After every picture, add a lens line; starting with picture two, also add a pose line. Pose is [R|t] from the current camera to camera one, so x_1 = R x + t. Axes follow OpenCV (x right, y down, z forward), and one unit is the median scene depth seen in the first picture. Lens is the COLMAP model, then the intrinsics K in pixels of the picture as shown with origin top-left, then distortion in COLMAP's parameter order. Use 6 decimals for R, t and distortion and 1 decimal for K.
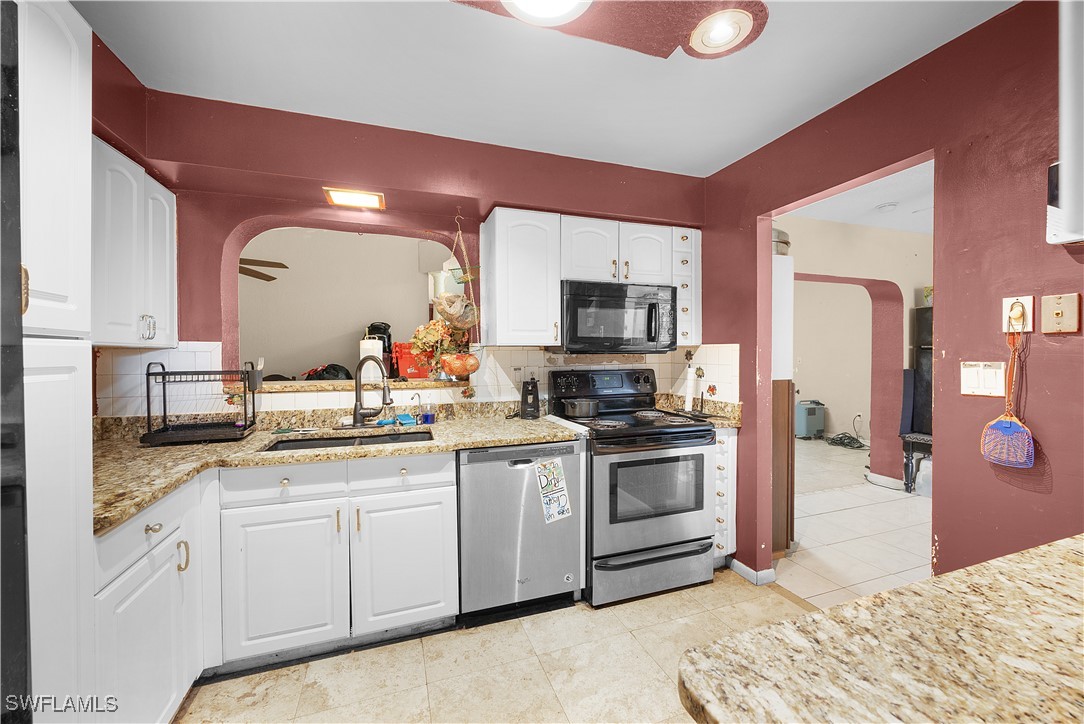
lens RADIAL K [[422.9, 0, 542.2], [0, 422.9, 360.6], [0, 0, 1]] dist [-0.001404, -0.000096]
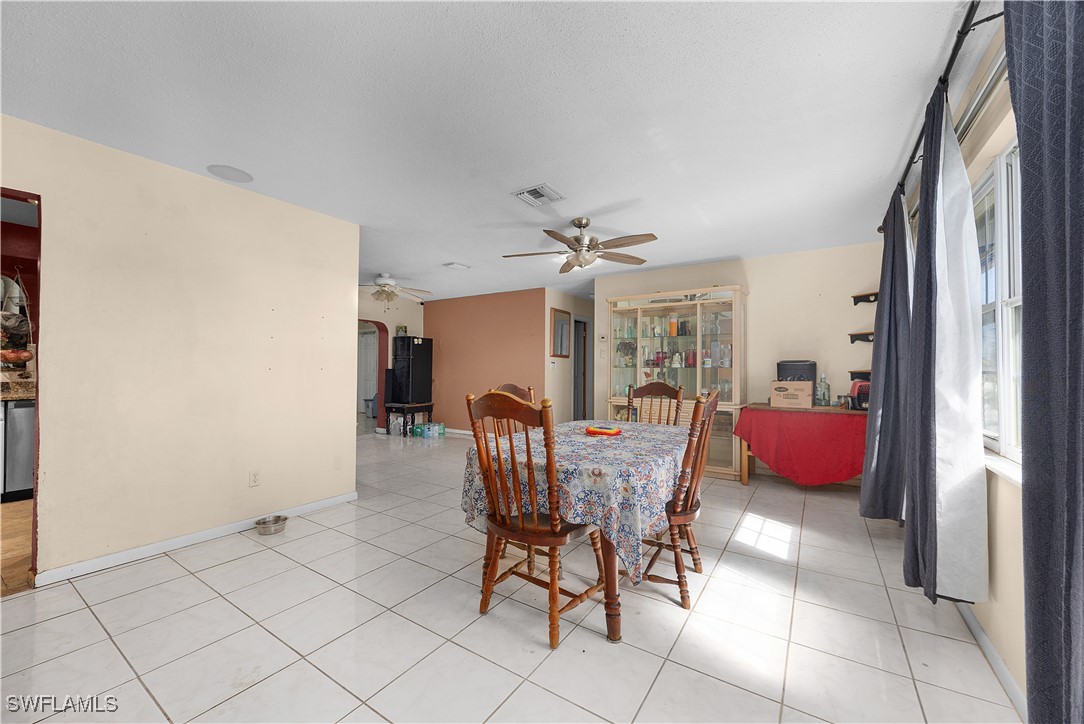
lens RADIAL K [[422.9, 0, 537.3], [0, 422.9, 361.4], [0, 0, 1]] dist [-0.001404, -0.000096]
pose [[0.801899, 0.024596, 0.596954, 0.409718], [-0.009254, 0.999544, -0.028754, 0.052408], [-0.597388, 0.017534, 0.801760, -1.373795]]
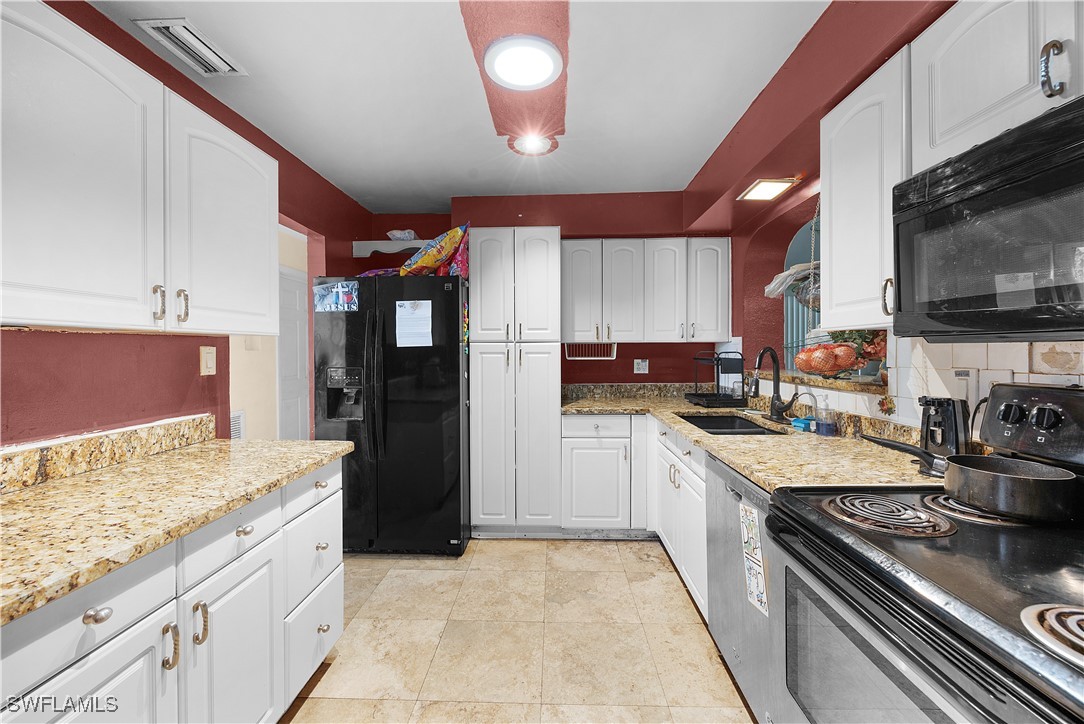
lens RADIAL K [[422.9, 0, 539.8], [0, 422.9, 353.3], [0, 0, 1]] dist [-0.001404, -0.000096]
pose [[-0.373304, 0.017690, -0.927541, 0.599506], [-0.002592, 0.999794, 0.020111, -0.012399], [0.927706, 0.009911, -0.373181, 0.760000]]
